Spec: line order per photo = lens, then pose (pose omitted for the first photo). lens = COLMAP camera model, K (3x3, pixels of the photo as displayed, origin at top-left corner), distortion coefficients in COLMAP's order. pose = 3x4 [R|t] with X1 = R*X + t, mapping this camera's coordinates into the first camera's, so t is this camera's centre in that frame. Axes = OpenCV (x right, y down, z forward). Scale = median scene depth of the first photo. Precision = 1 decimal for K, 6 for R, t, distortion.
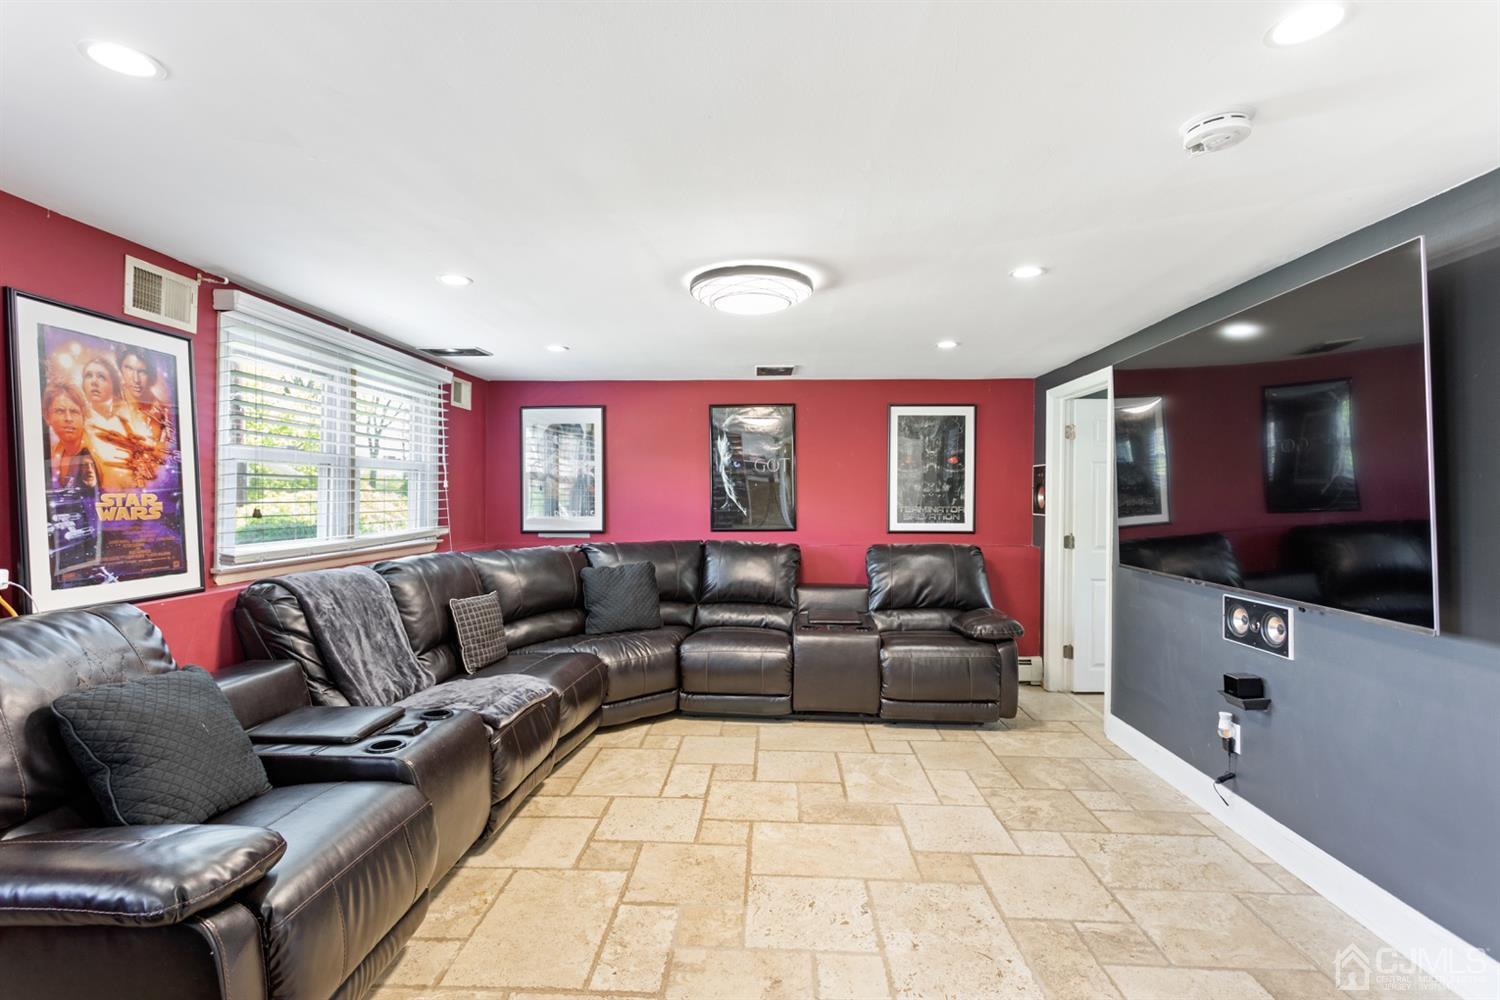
lens RADIAL K [[712.2, 0, 717.3], [0, 712.2, 488.7], [0, 0, 1]] dist [-0.000655, 0.000153]
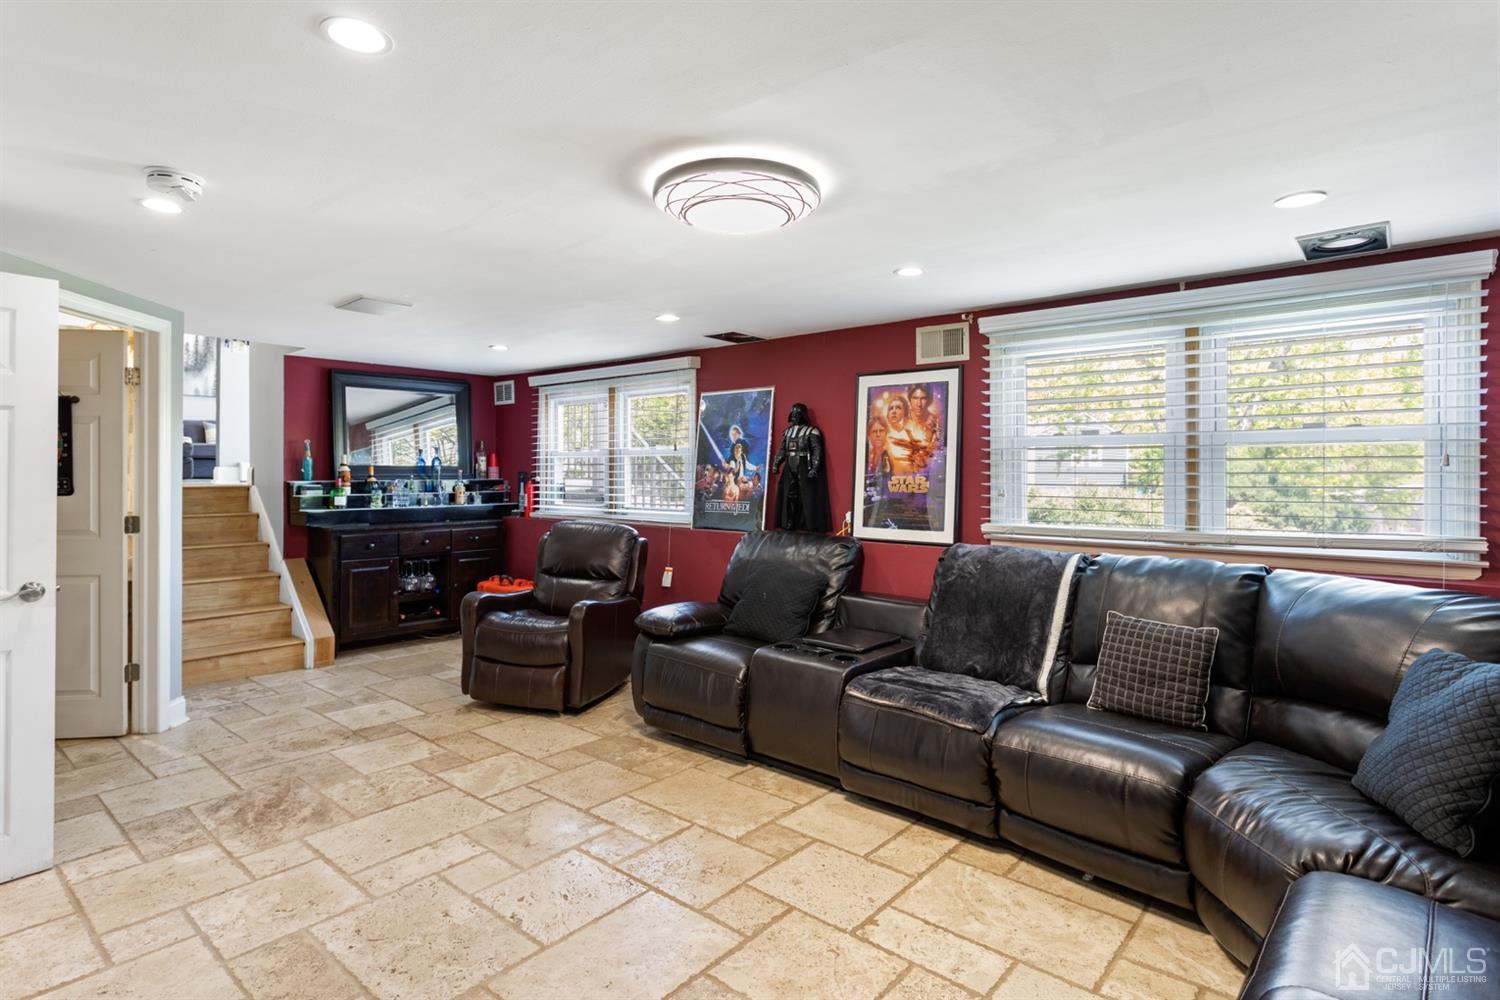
lens RADIAL K [[757.1, 0, 759.1], [0, 757.1, 466.5], [0, 0, 1]] dist [0.001443, 0.000760]
pose [[-0.570581, -0.011422, -0.821162, 0.791972], [0.003514, 0.999860, -0.016349, 0.011649], [0.821234, -0.012214, -0.570461, 1.713167]]
